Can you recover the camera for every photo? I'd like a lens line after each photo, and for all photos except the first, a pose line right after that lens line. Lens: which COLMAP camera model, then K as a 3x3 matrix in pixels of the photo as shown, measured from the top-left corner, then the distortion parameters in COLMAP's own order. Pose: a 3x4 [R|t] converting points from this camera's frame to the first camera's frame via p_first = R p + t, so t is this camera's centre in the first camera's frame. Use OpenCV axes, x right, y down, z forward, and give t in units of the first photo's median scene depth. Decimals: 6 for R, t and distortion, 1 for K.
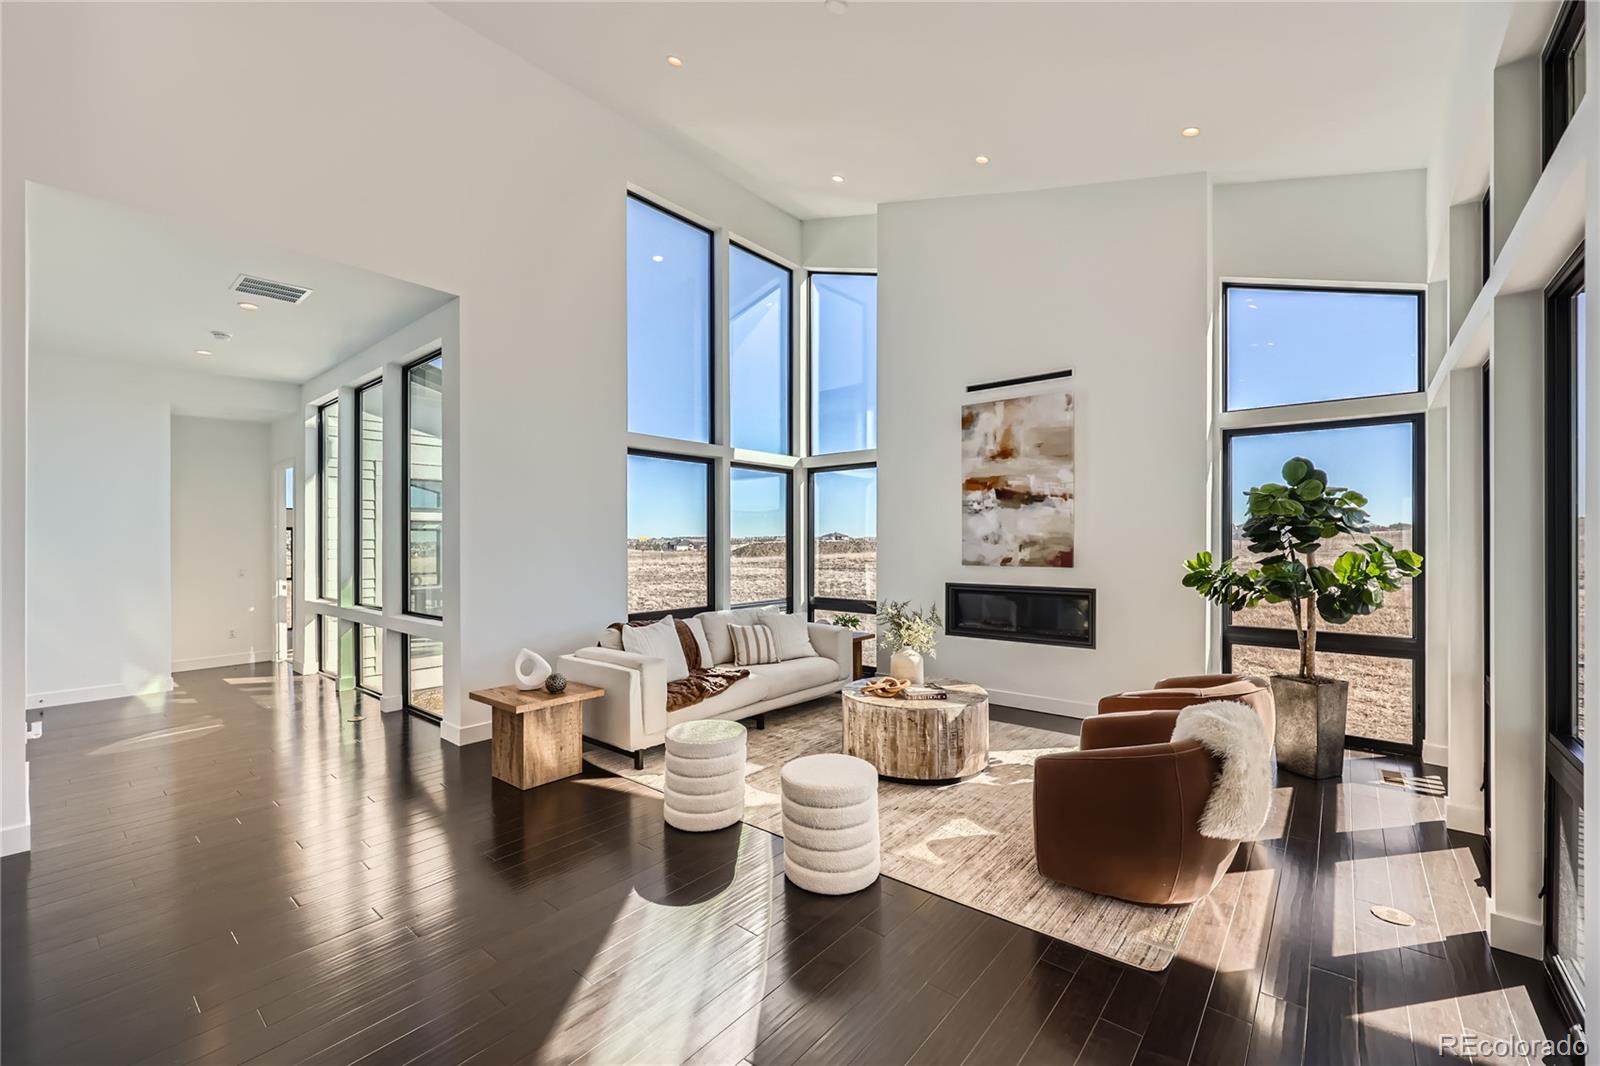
lens RADIAL K [[658.0, 0, 797.8], [0, 658.0, 538.8], [0, 0, 1]] dist [-0.001077, -0.000077]
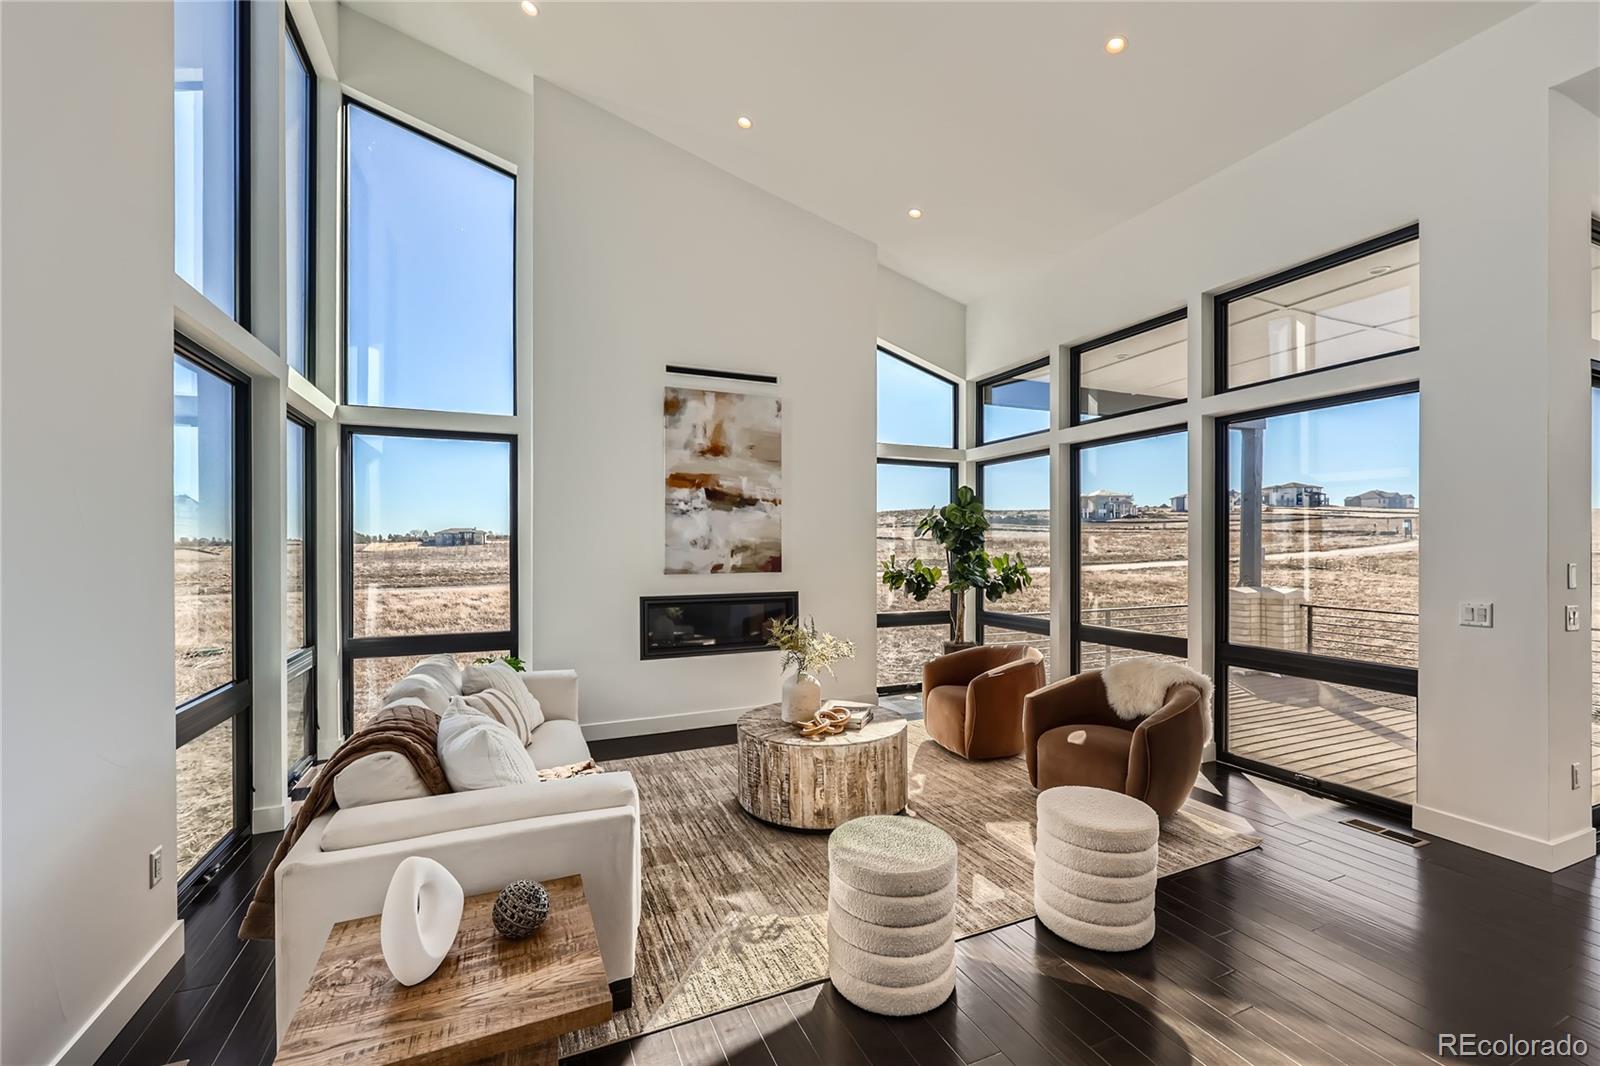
lens RADIAL K [[659.9, 0, 804.6], [0, 659.9, 549.8], [0, 0, 1]] dist [-0.000432, 0.000026]
pose [[0.446763, -0.003917, 0.894644, -0.453419], [-0.002316, 0.999982, 0.005535, 0.003431], [-0.894649, -0.004545, 0.446746, 0.479995]]
